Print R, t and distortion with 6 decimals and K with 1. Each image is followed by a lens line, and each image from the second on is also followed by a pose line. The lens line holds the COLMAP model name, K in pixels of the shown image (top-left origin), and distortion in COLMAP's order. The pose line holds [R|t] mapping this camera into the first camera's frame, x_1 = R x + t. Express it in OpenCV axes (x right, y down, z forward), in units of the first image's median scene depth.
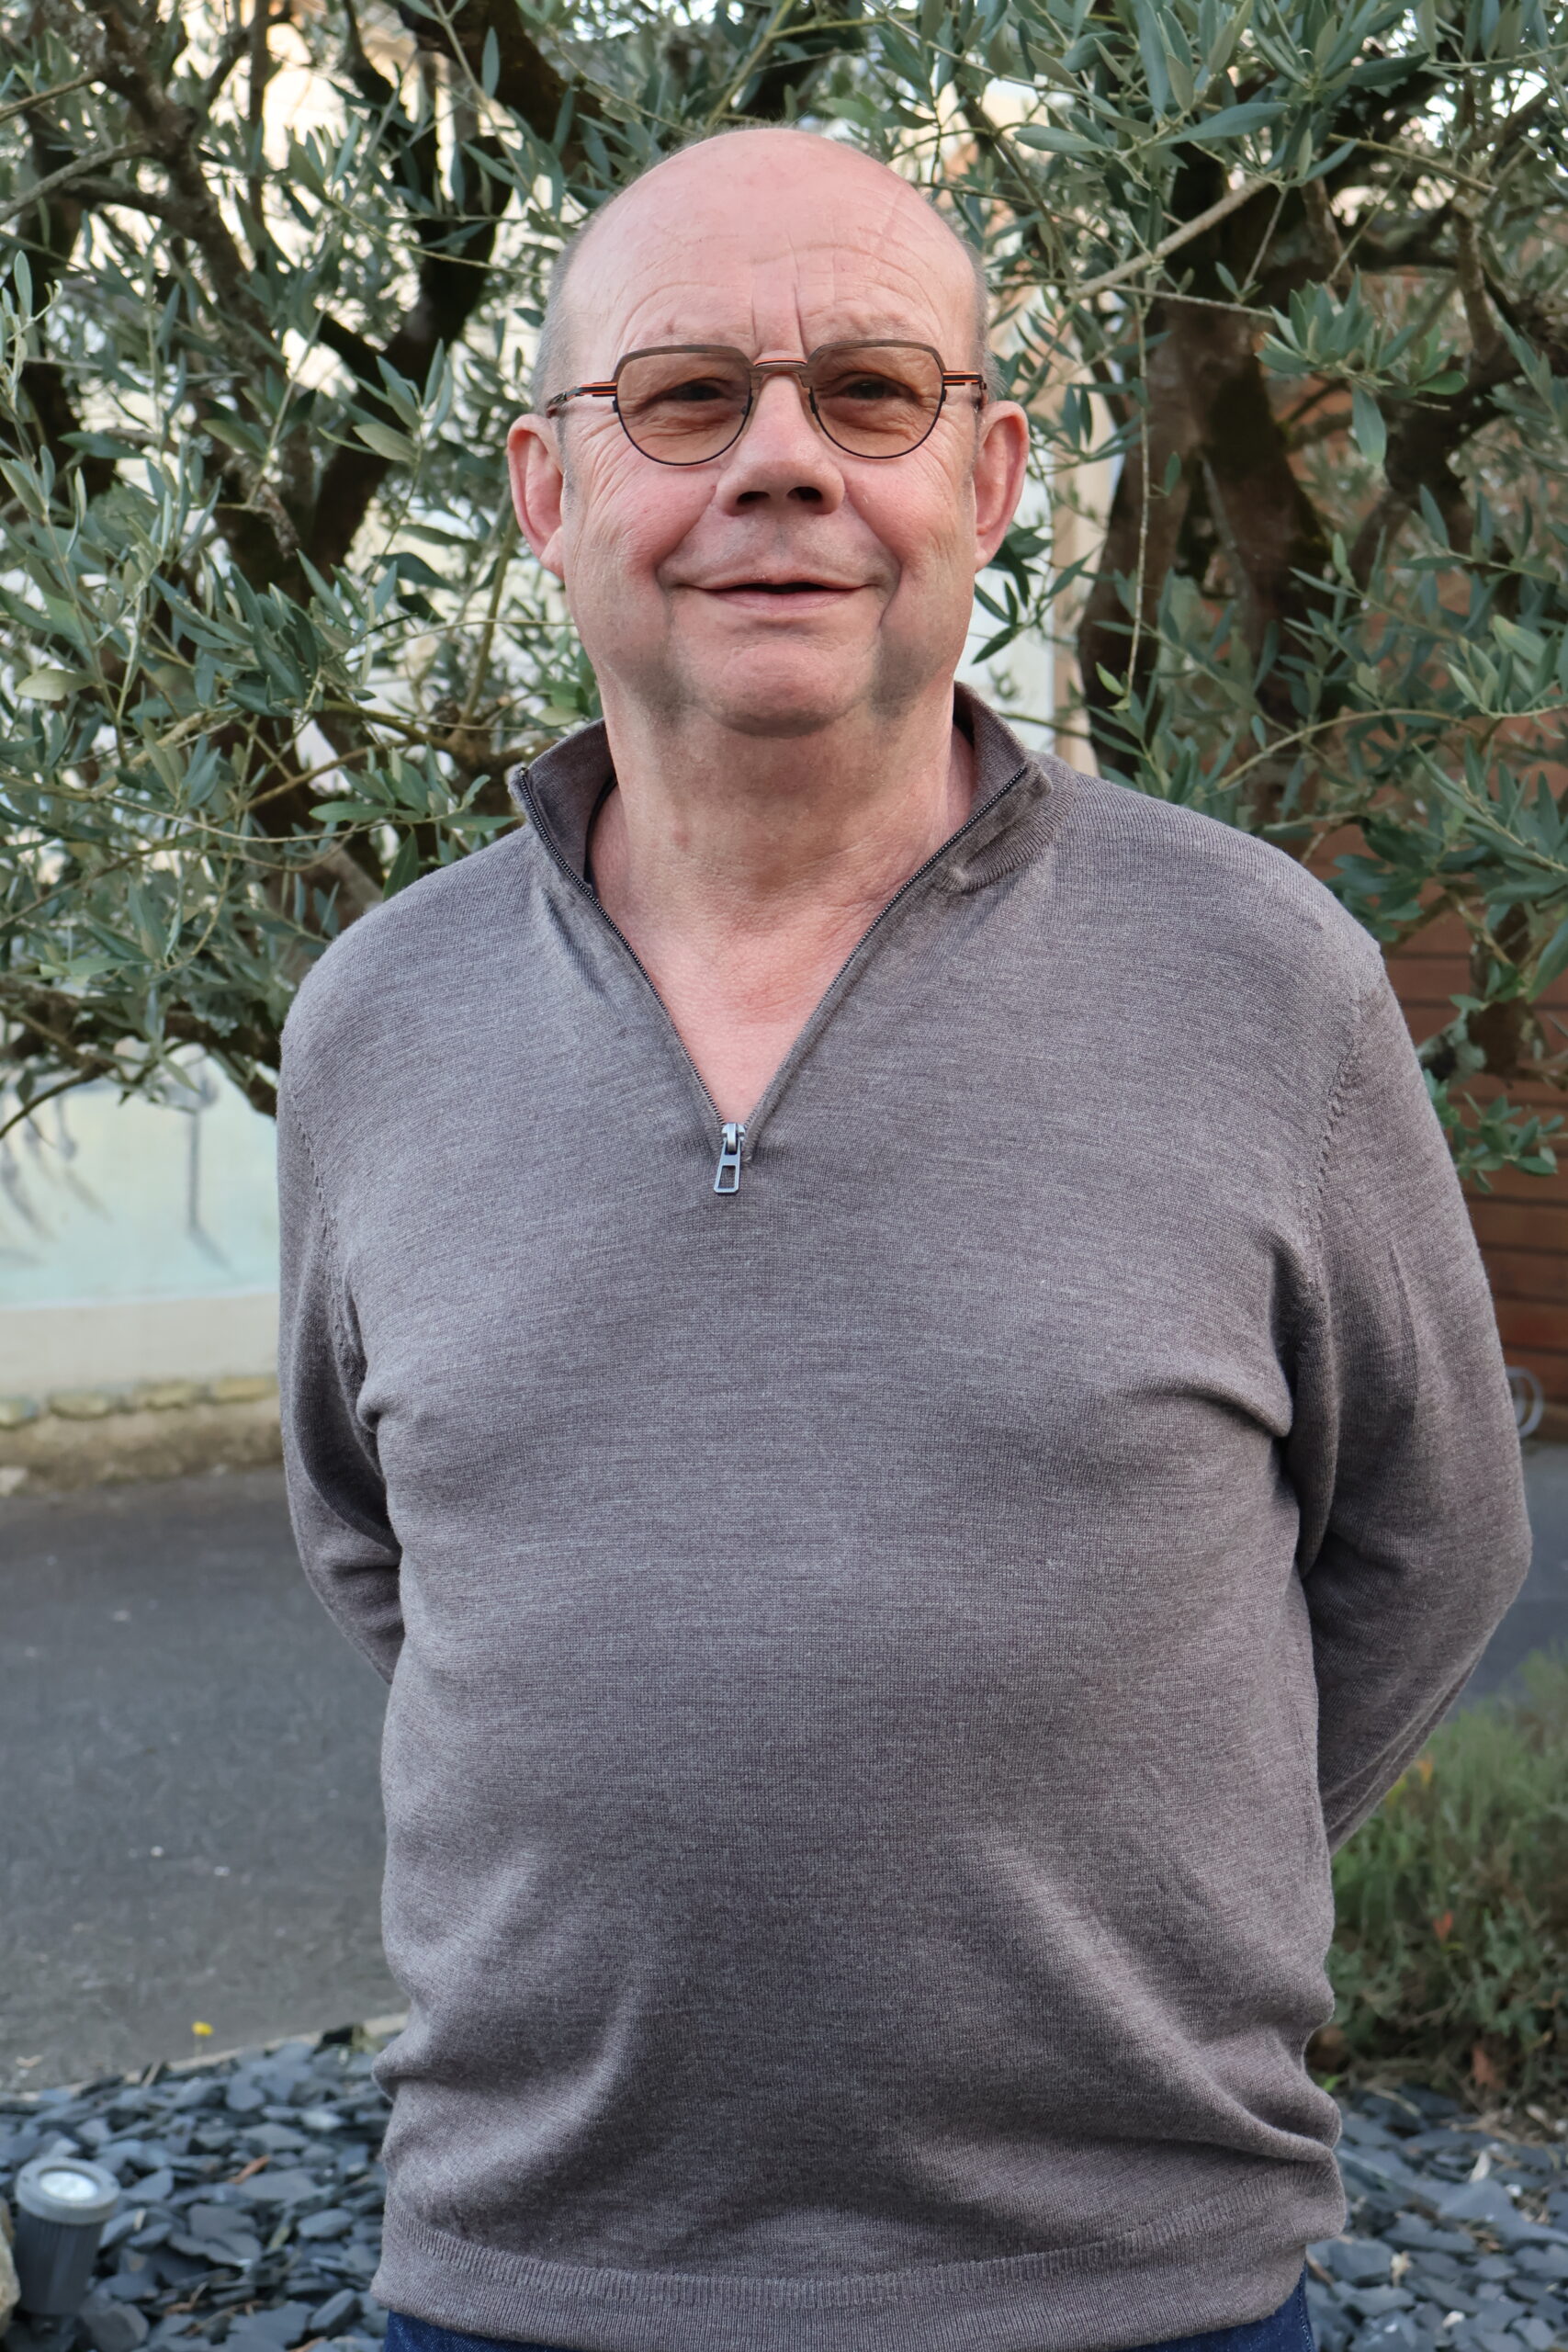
lens RADIAL K [[3594.5, 0, 770.7], [0, 3594.5, 1187.2], [0, 0, 1]] dist [0.002932, 0.000000]
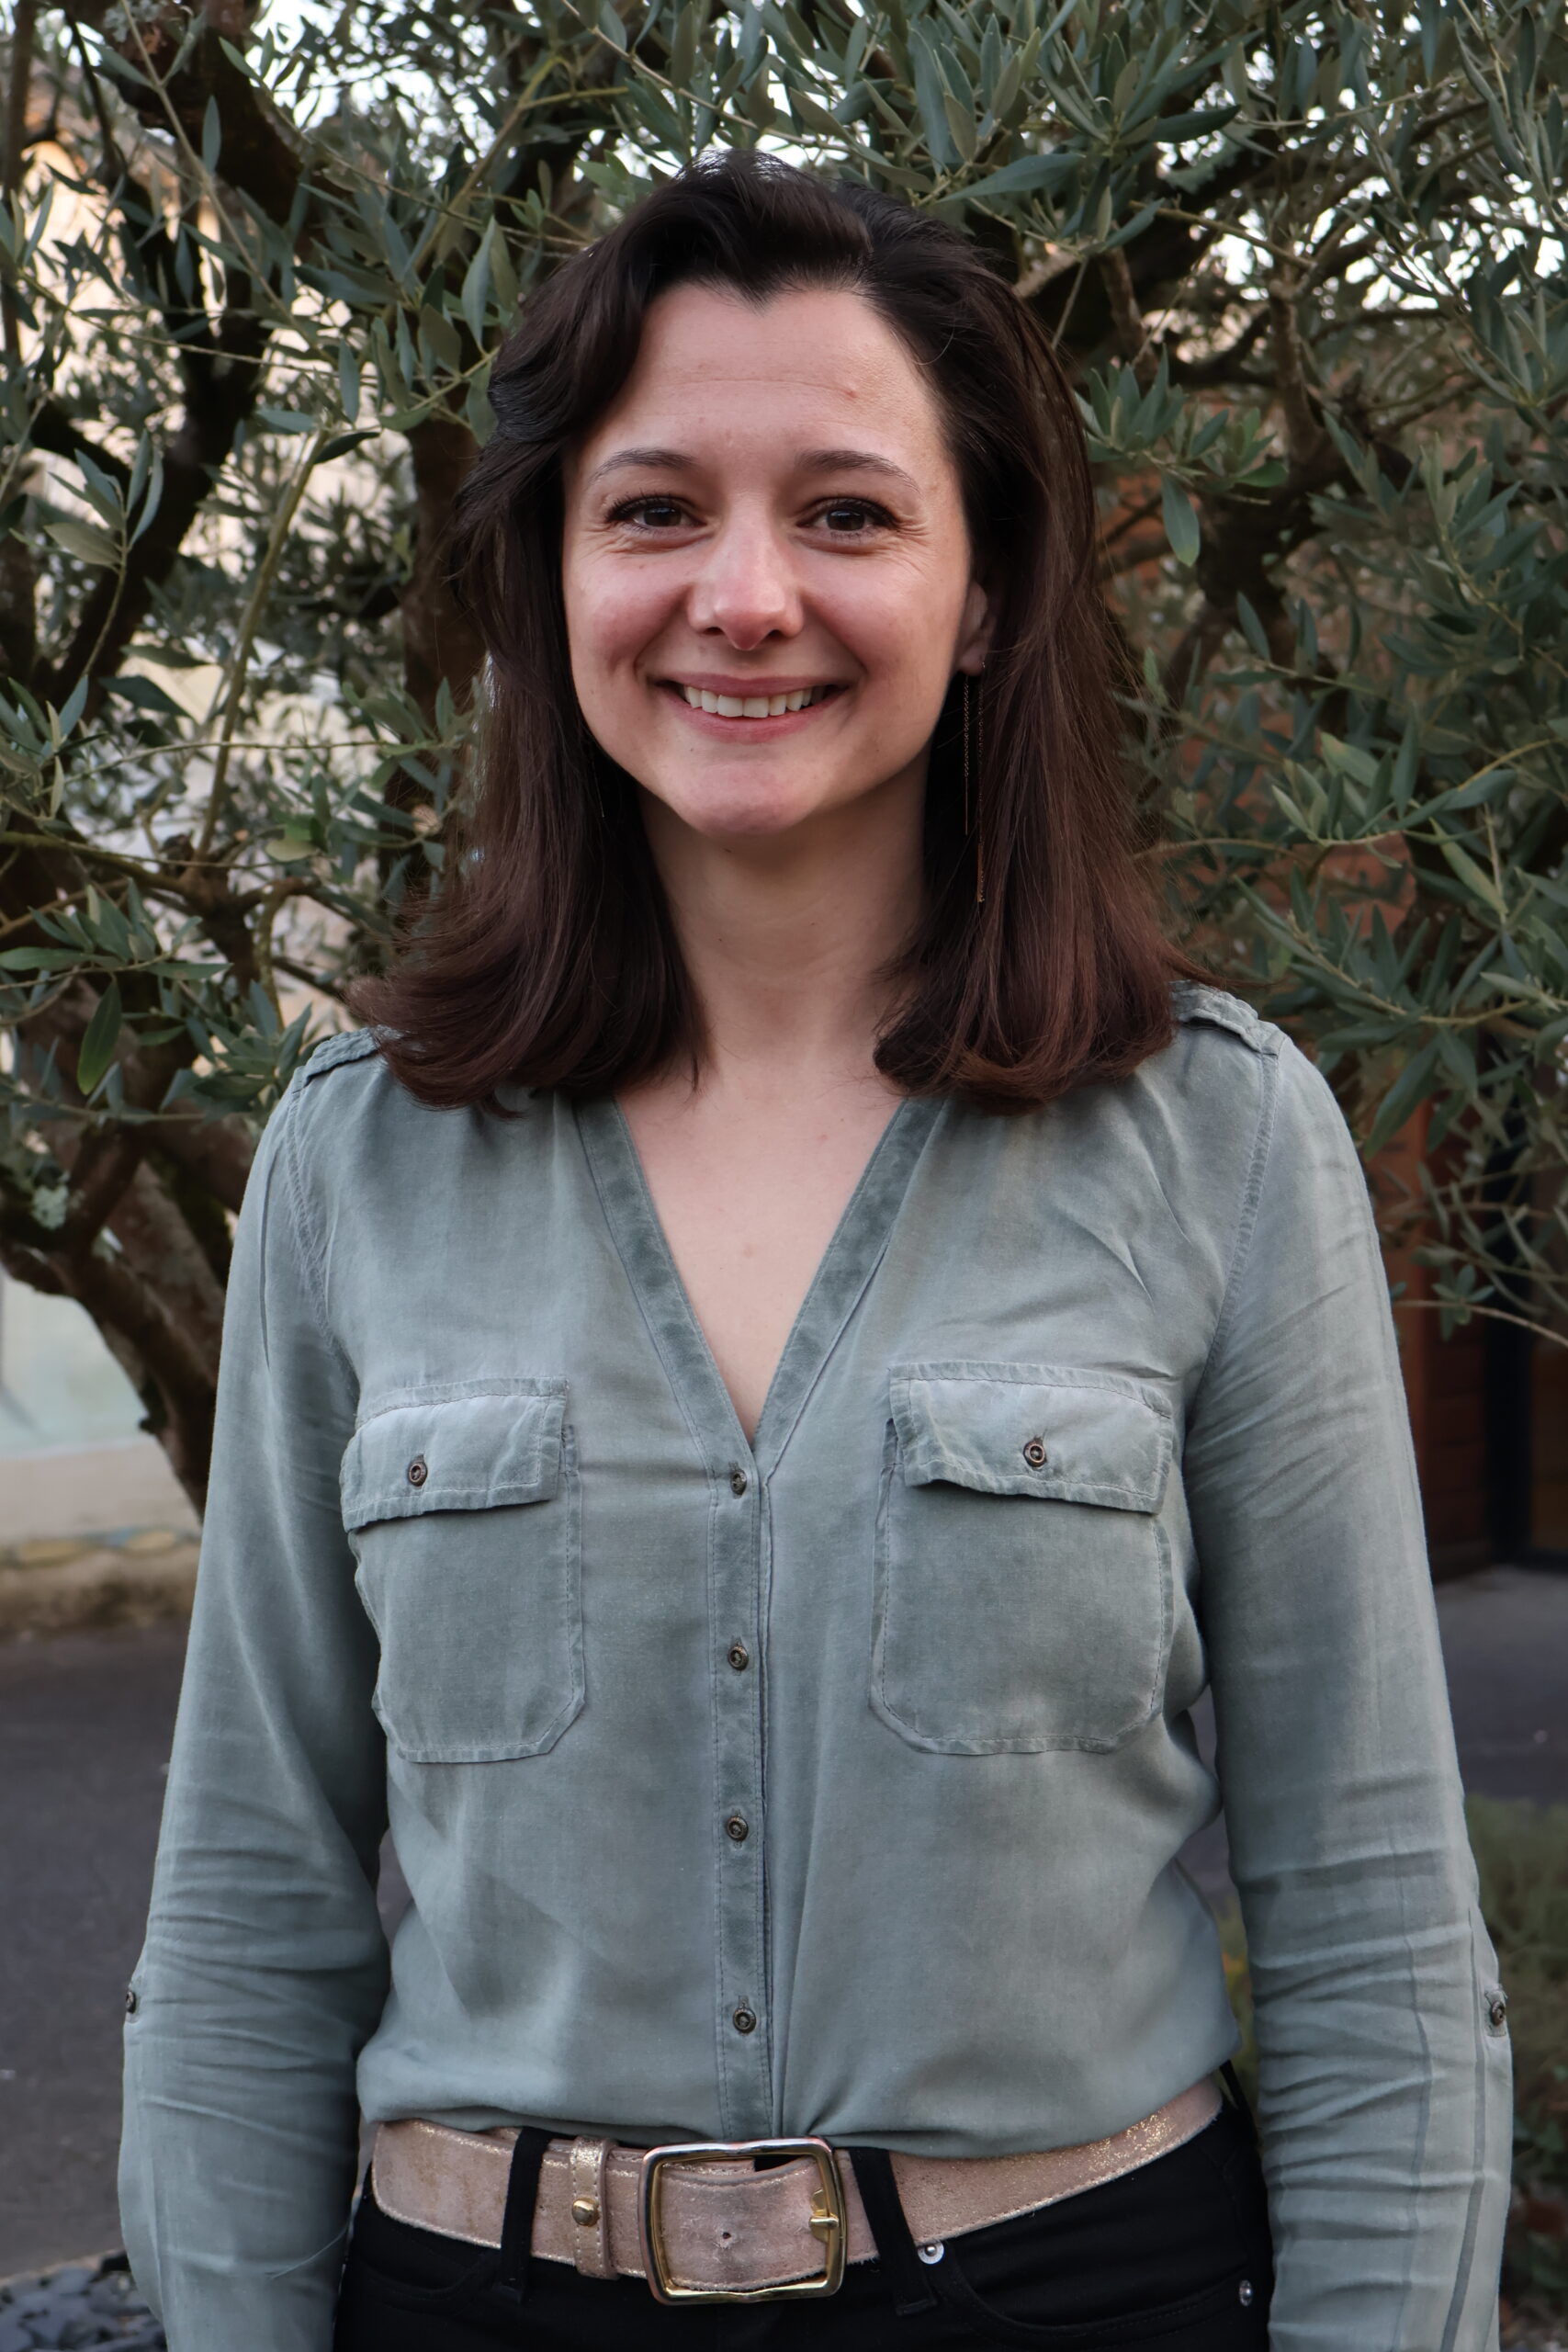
lens RADIAL K [[3594.5, 0, 780.7], [0, 3594.5, 1176.4], [0, 0, 1]] dist [0.002932, 0.000000]
pose [[0.998653, -0.010270, 0.050869, 0.016330], [0.012451, 0.999008, -0.042748, -0.009618], [-0.050379, 0.043324, 0.997790, 0.098354]]
